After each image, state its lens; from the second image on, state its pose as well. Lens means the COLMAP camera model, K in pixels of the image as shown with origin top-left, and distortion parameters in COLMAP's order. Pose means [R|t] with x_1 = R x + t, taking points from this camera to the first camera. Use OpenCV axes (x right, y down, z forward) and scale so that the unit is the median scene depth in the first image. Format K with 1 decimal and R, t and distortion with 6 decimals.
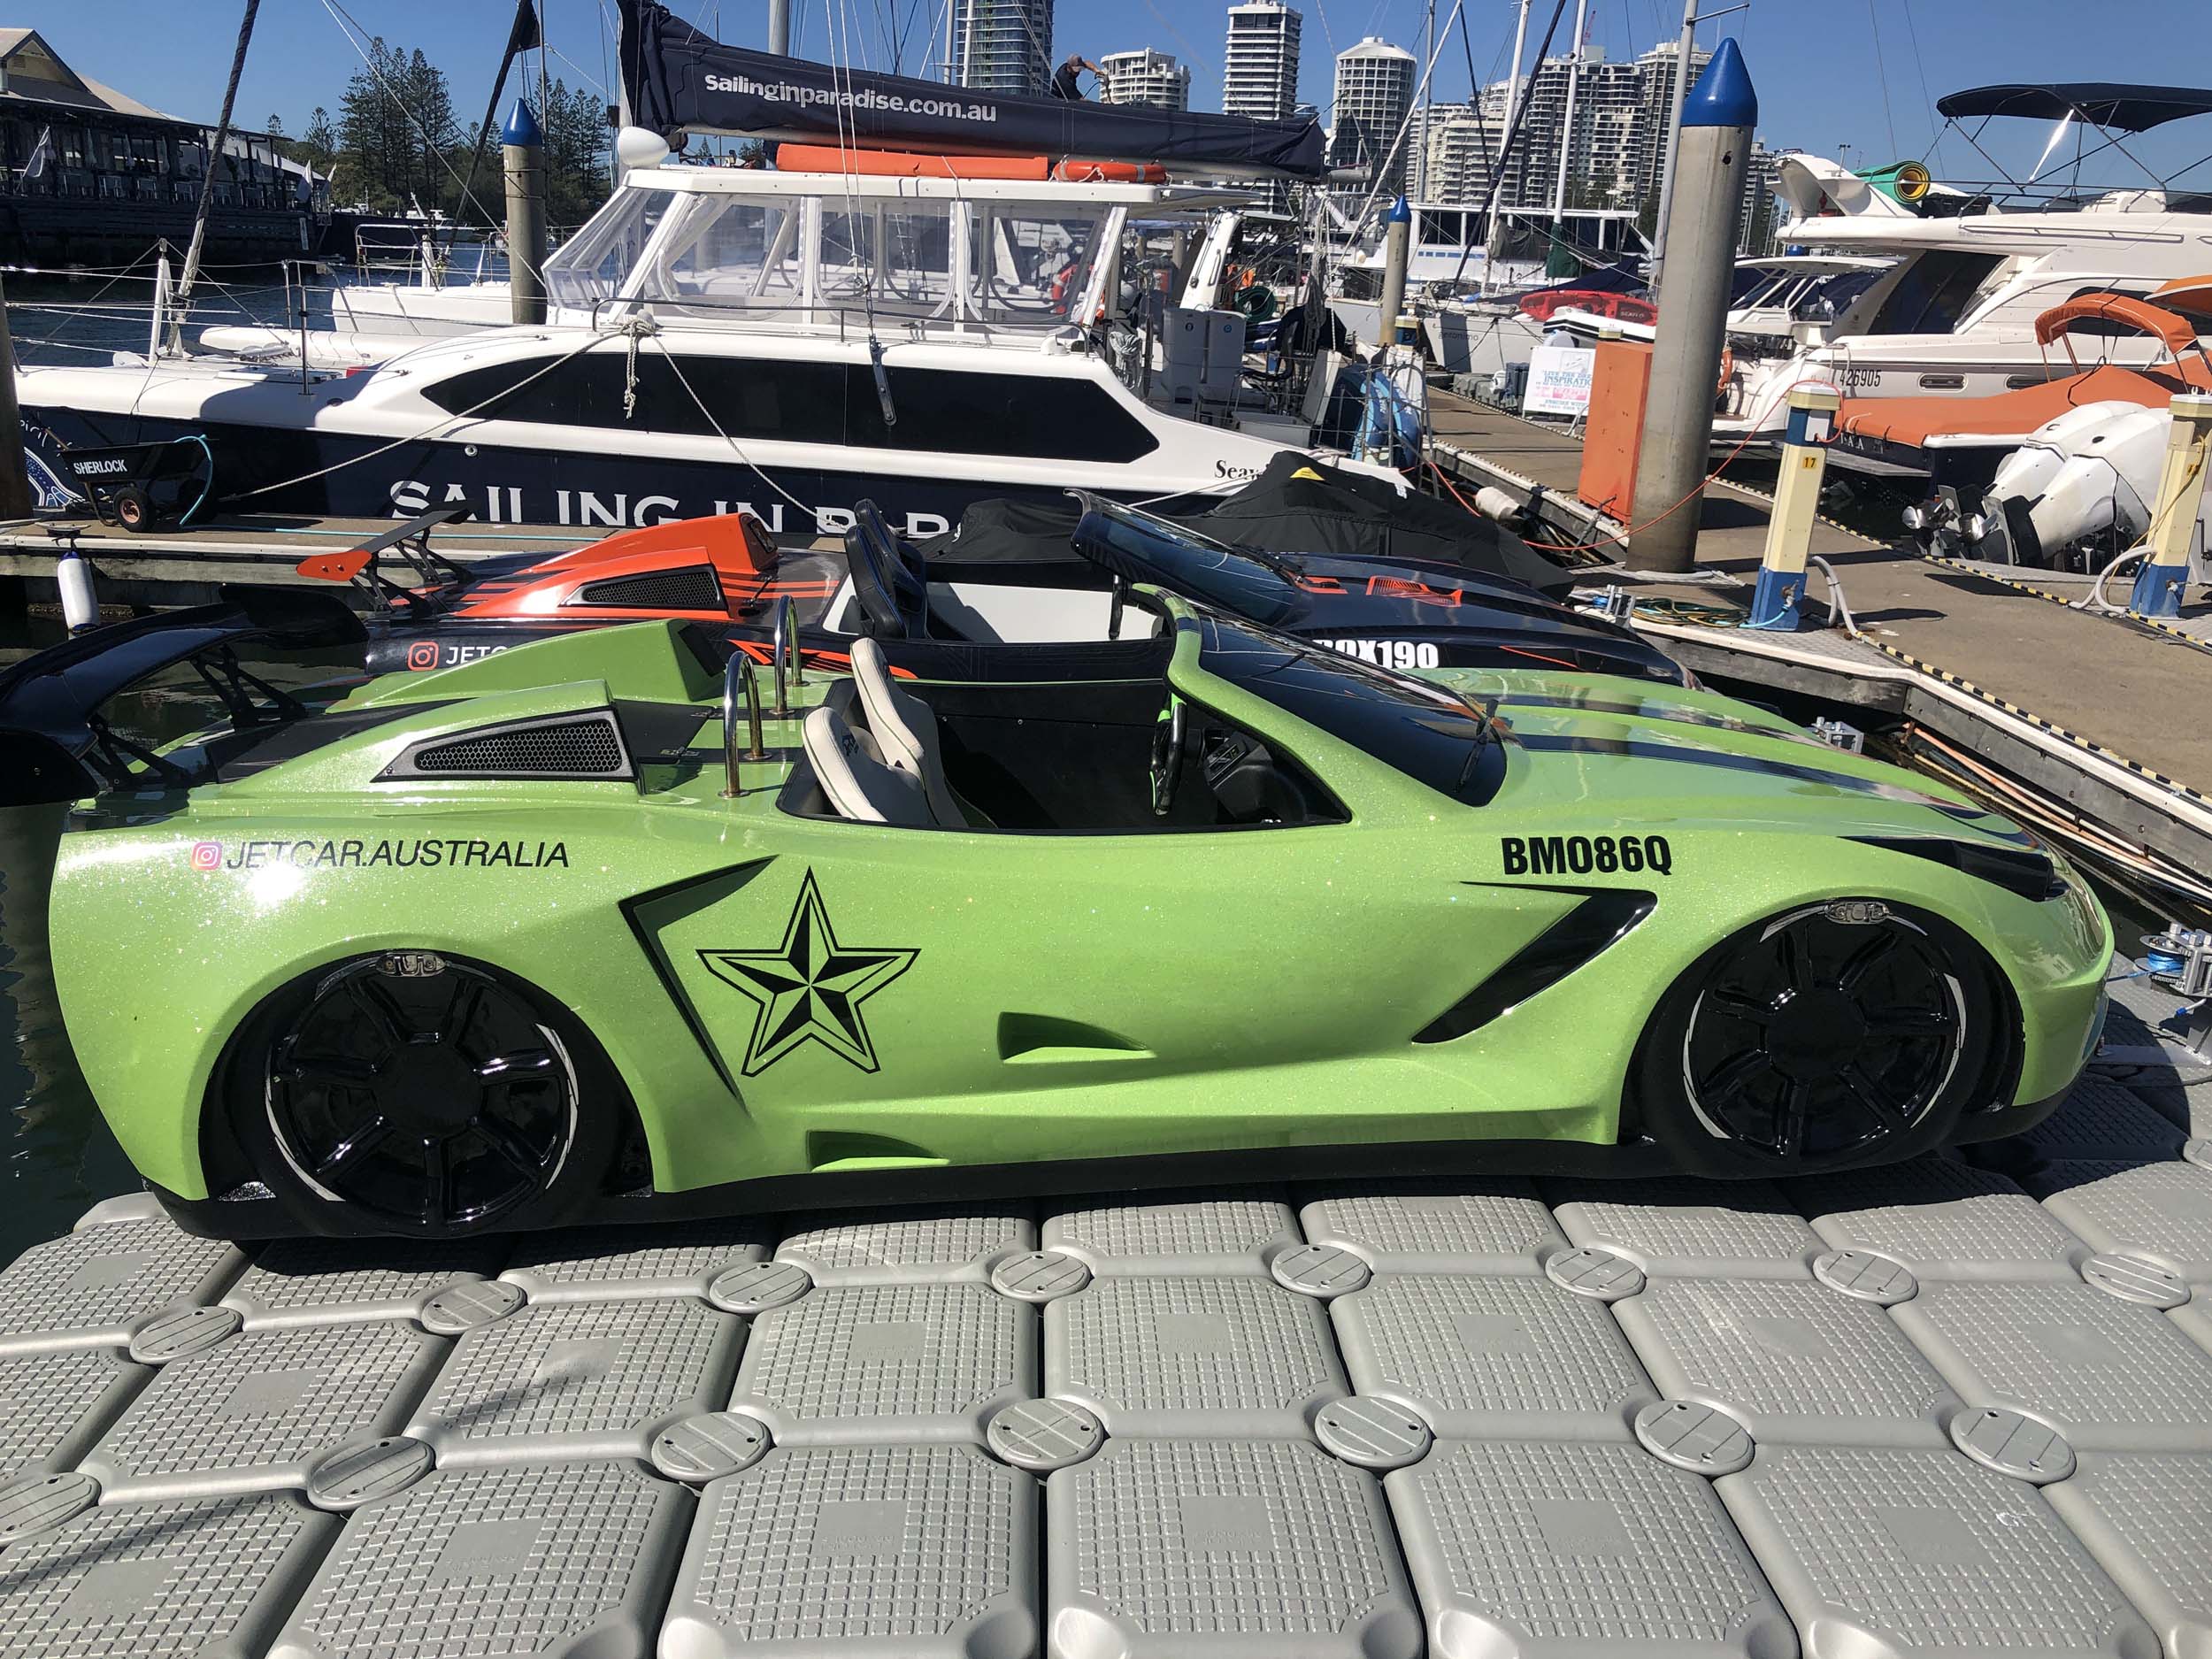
lens RADIAL K [[1779.0, 0, 1122.3], [0, 1779.0, 818.8], [0, 0, 1]] dist [0.007726, -0.036391]
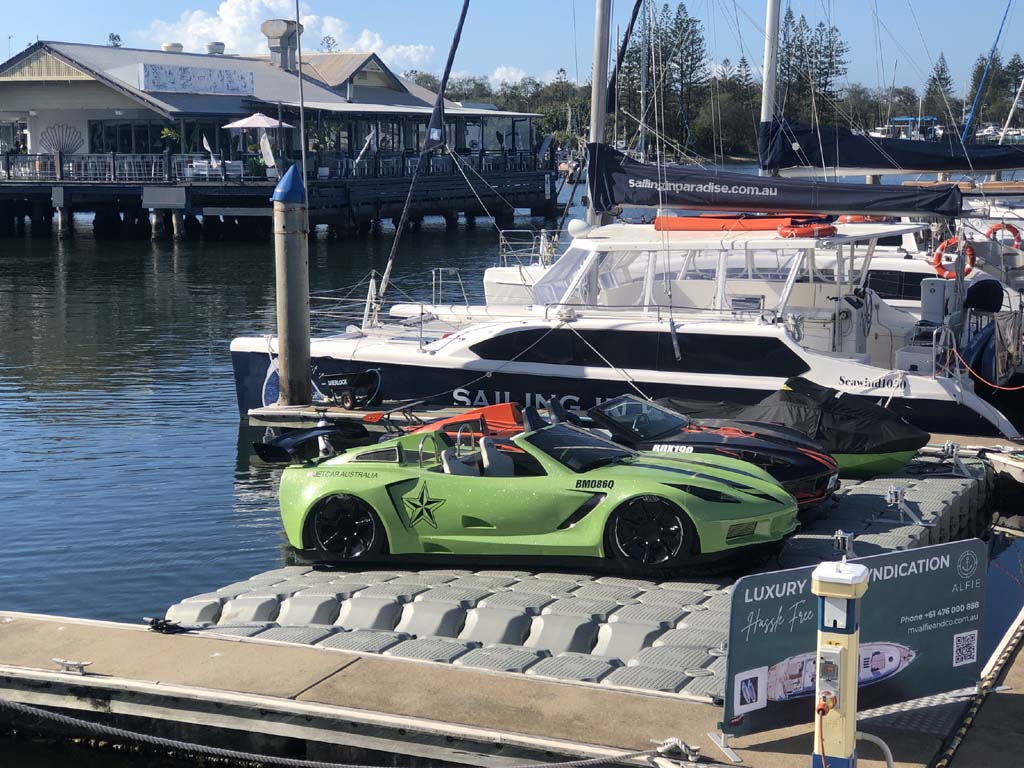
lens RADIAL K [[1886.5, 0, 511.1], [0, 1886.5, 384.1], [0, 0, 1]] dist [-0.008053, 0.000000]
pose [[0.894354, -0.001694, -0.447357, 0.708162], [-0.079203, 0.983596, -0.162067, 0.179134], [0.440294, 0.180377, 0.879549, -1.032428]]
